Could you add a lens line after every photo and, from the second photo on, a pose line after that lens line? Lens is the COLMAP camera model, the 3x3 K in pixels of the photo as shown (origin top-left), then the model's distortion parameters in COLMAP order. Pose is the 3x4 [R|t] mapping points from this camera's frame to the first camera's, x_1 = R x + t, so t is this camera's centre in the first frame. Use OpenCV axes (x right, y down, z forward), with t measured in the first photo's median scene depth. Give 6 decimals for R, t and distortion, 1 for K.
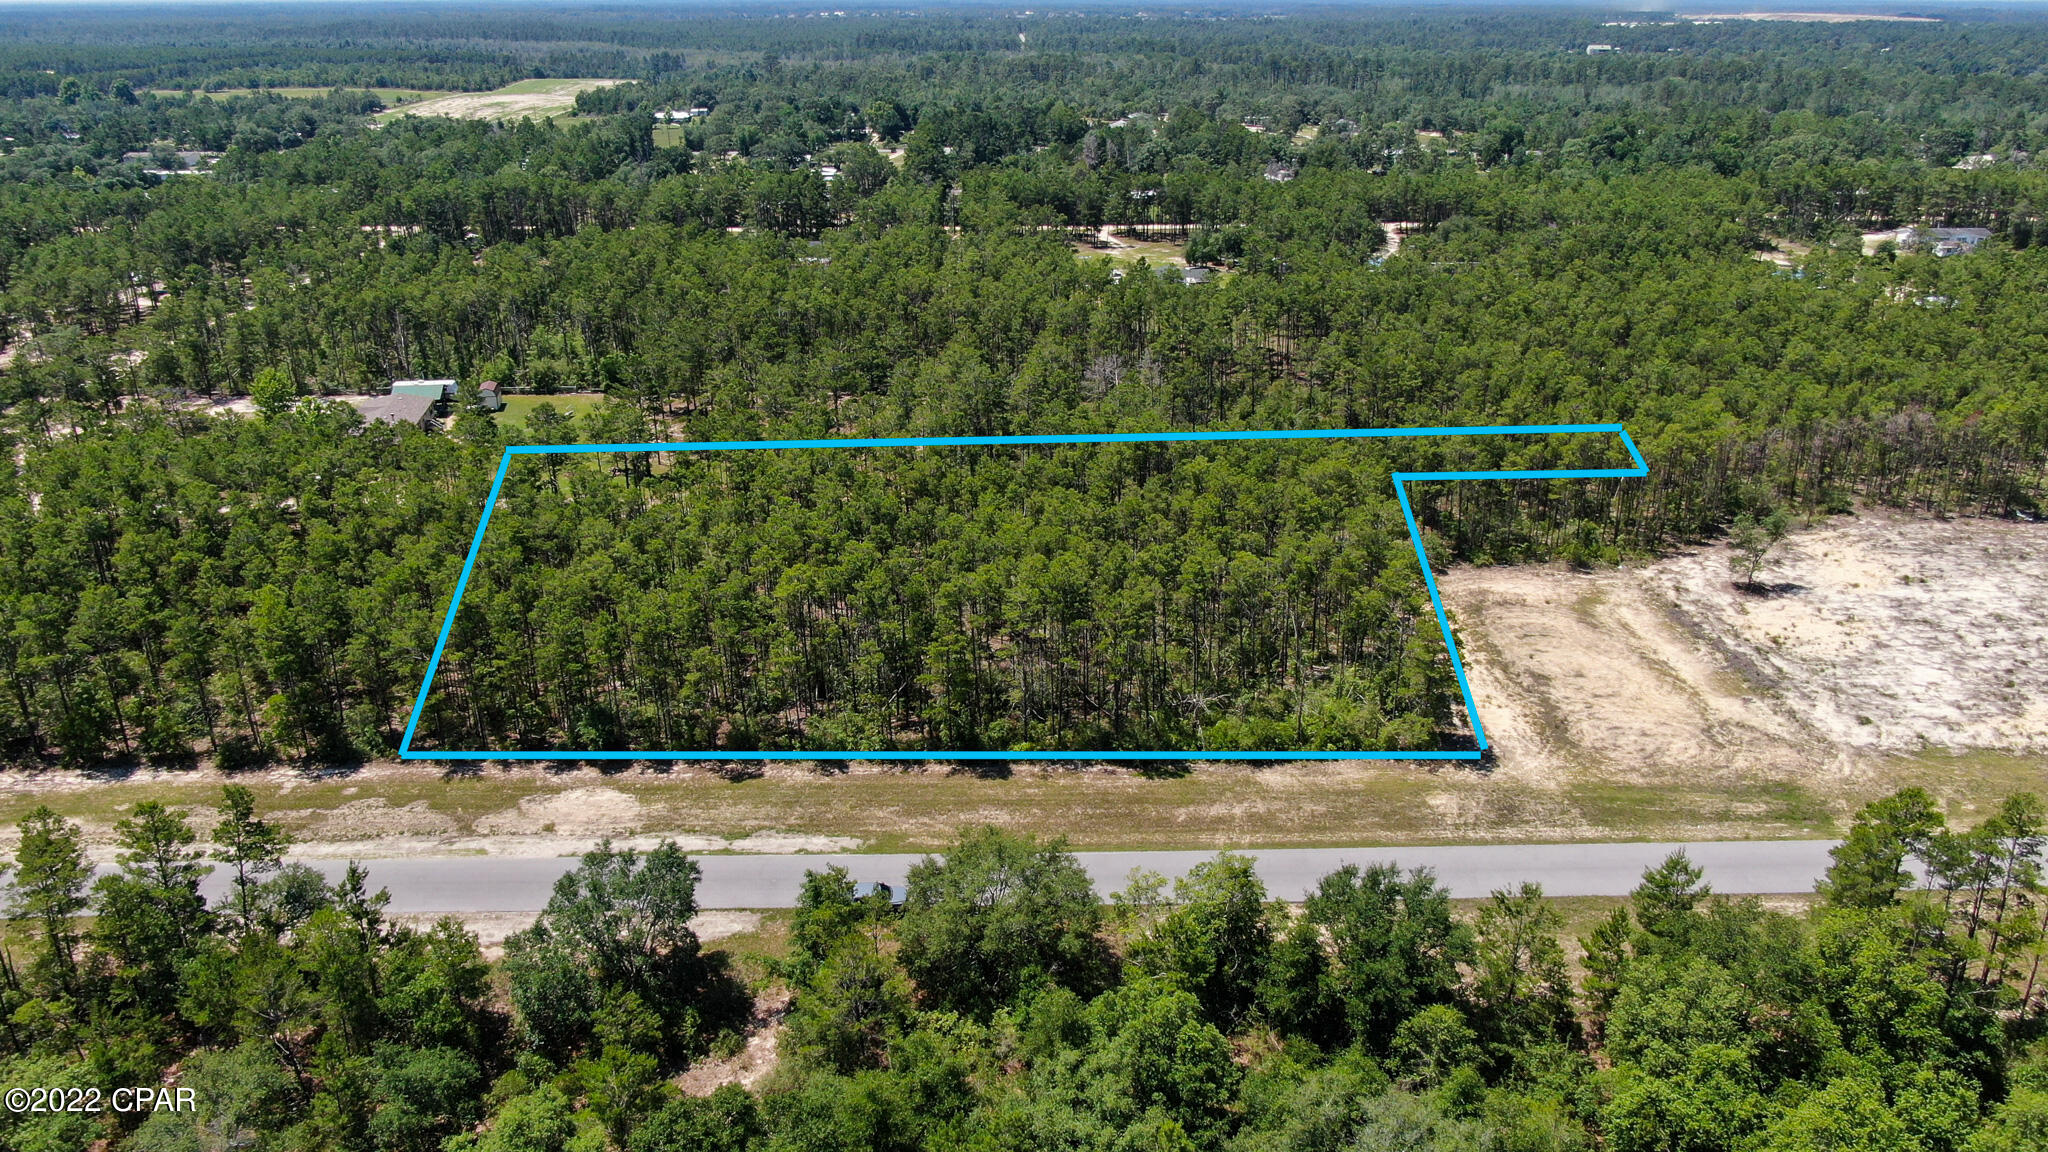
lens RADIAL K [[1465.2, 0, 1024.2], [0, 1465.2, 575.3], [0, 0, 1]] dist [-0.018281, 0.010992]
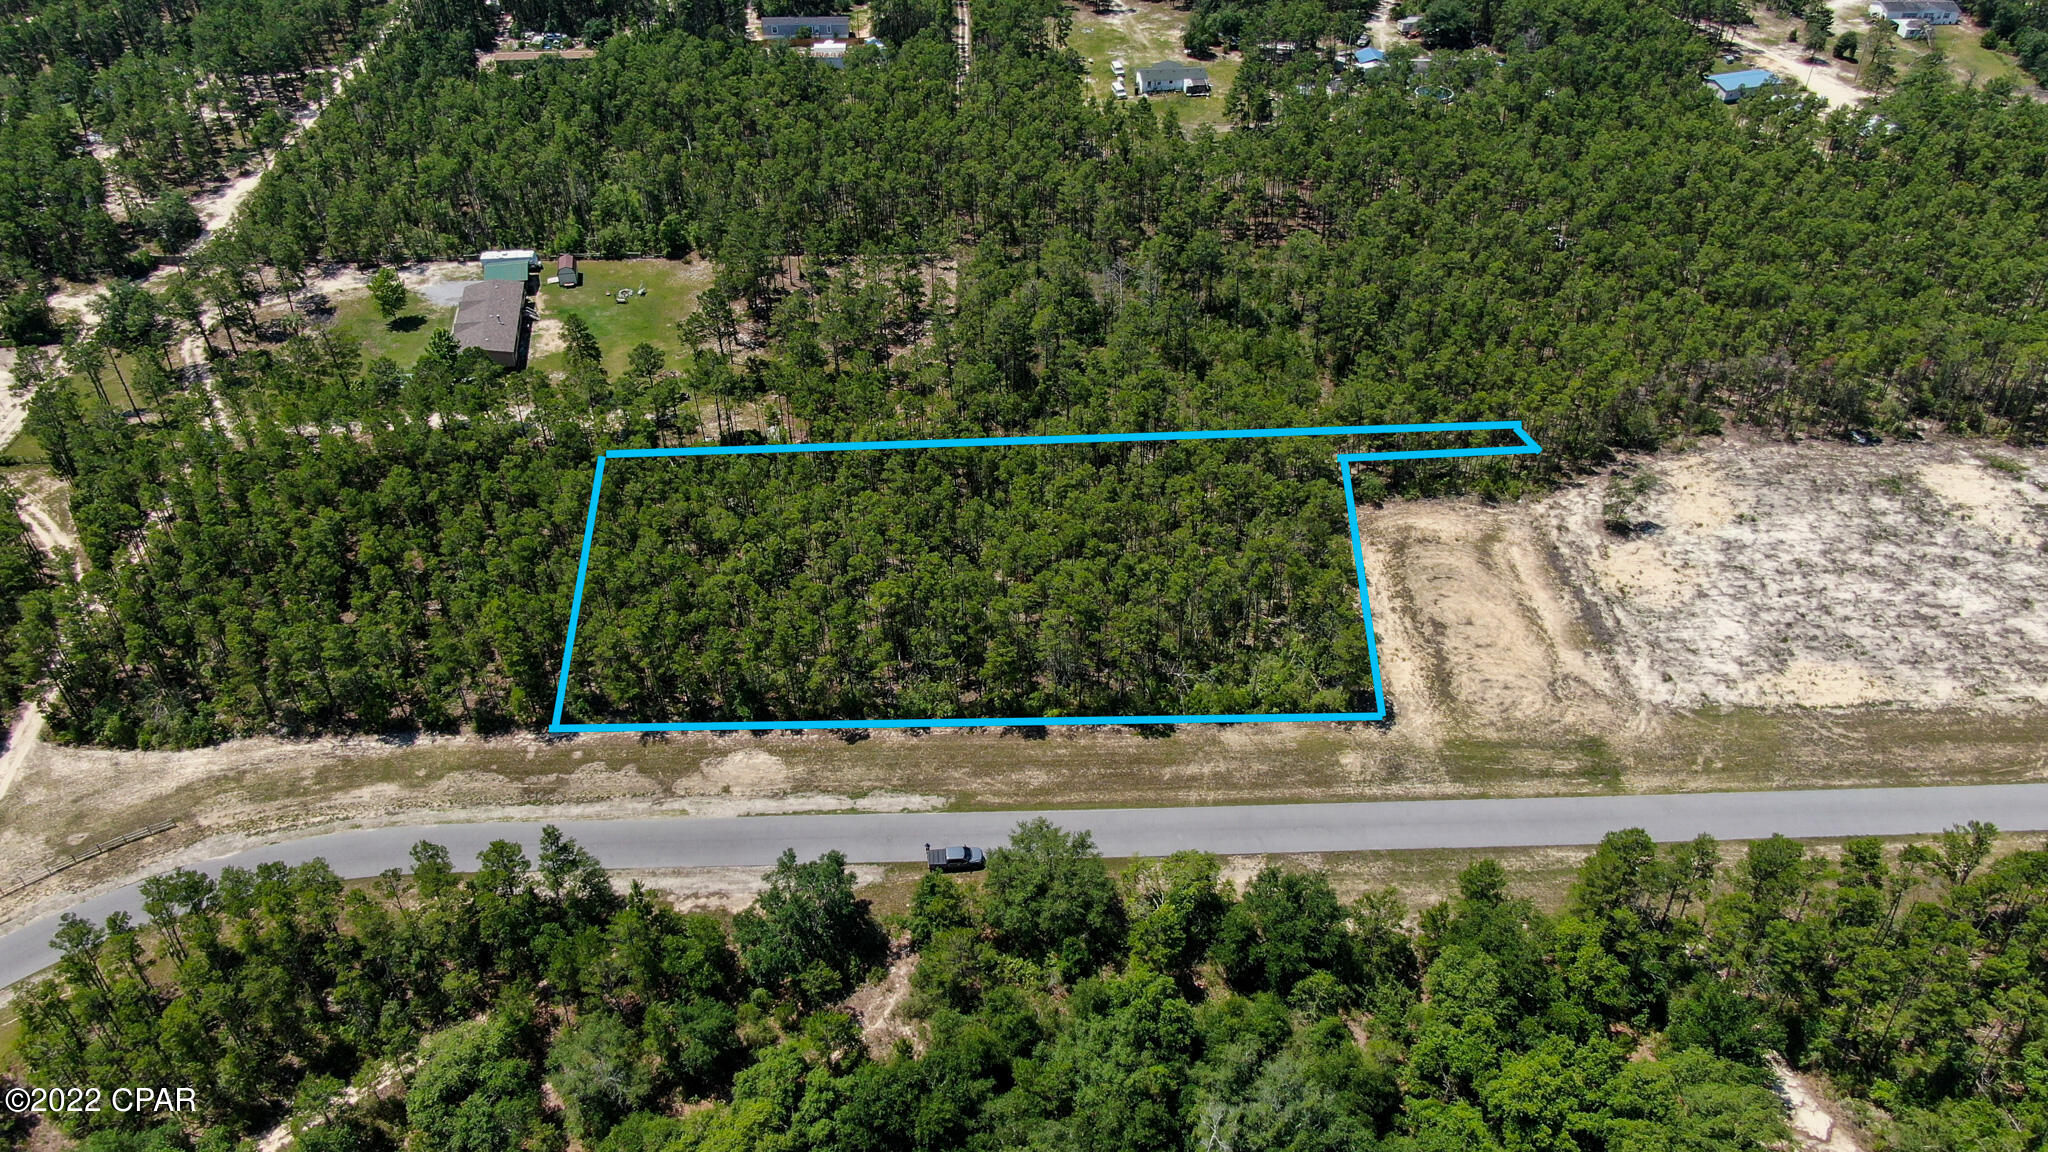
lens RADIAL K [[1465.2, 0, 1025.5], [0, 1465.2, 576.5], [0, 0, 1]] dist [-0.018281, 0.010992]
pose [[0.999918, -0.000974, 0.012739, -0.045140], [-0.002770, 0.956844, 0.290590, -0.404074], [-0.012472, -0.290602, 0.956763, -0.287416]]
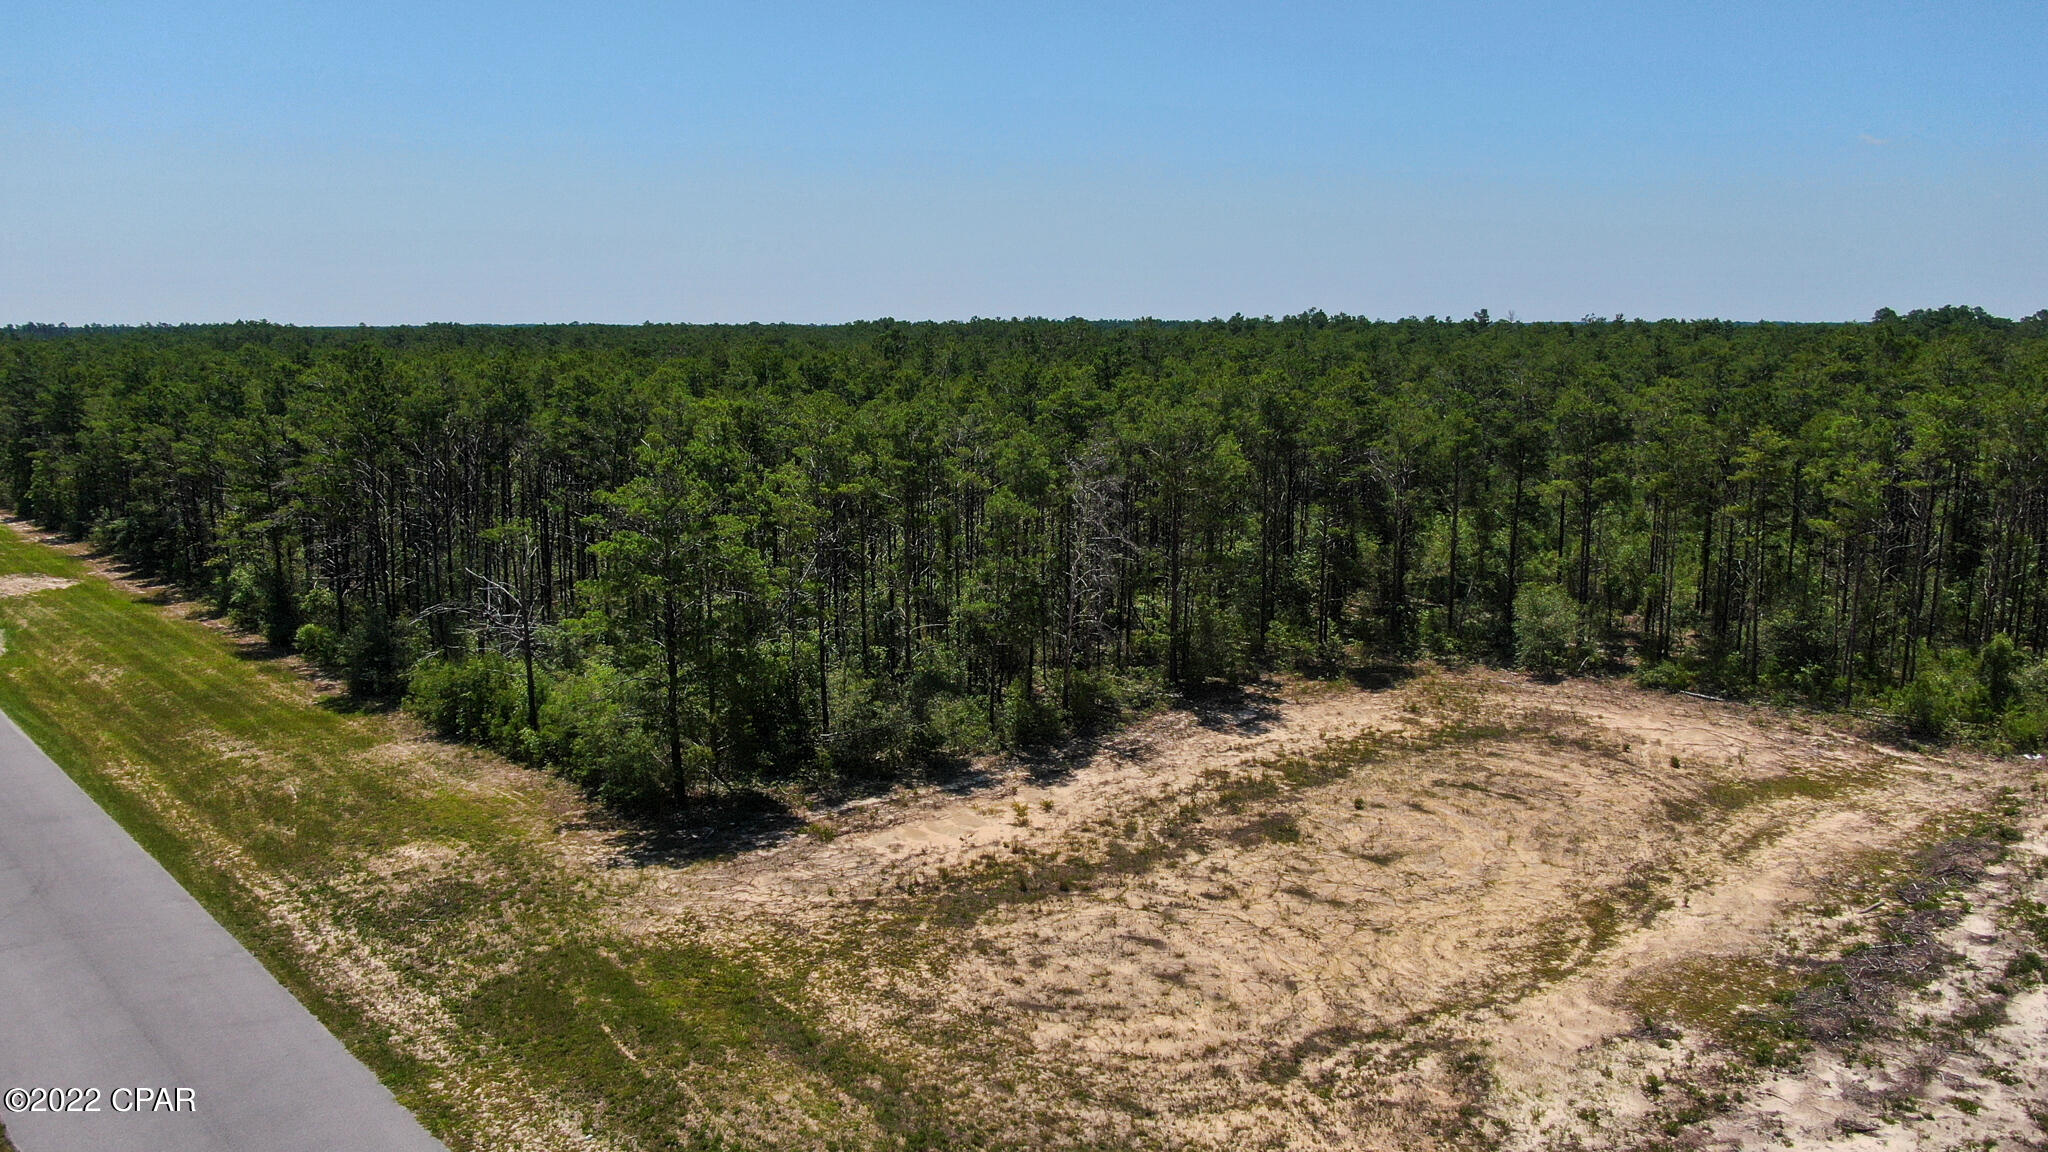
lens RADIAL K [[1465.2, 0, 1024.7], [0, 1465.2, 576.0], [0, 0, 1]] dist [-0.018281, 0.010992]
pose [[0.665928, 0.116773, -0.736820, 0.654907], [-0.269138, 0.958765, -0.091296, 0.065380], [0.695776, 0.259103, 0.669897, 0.772657]]
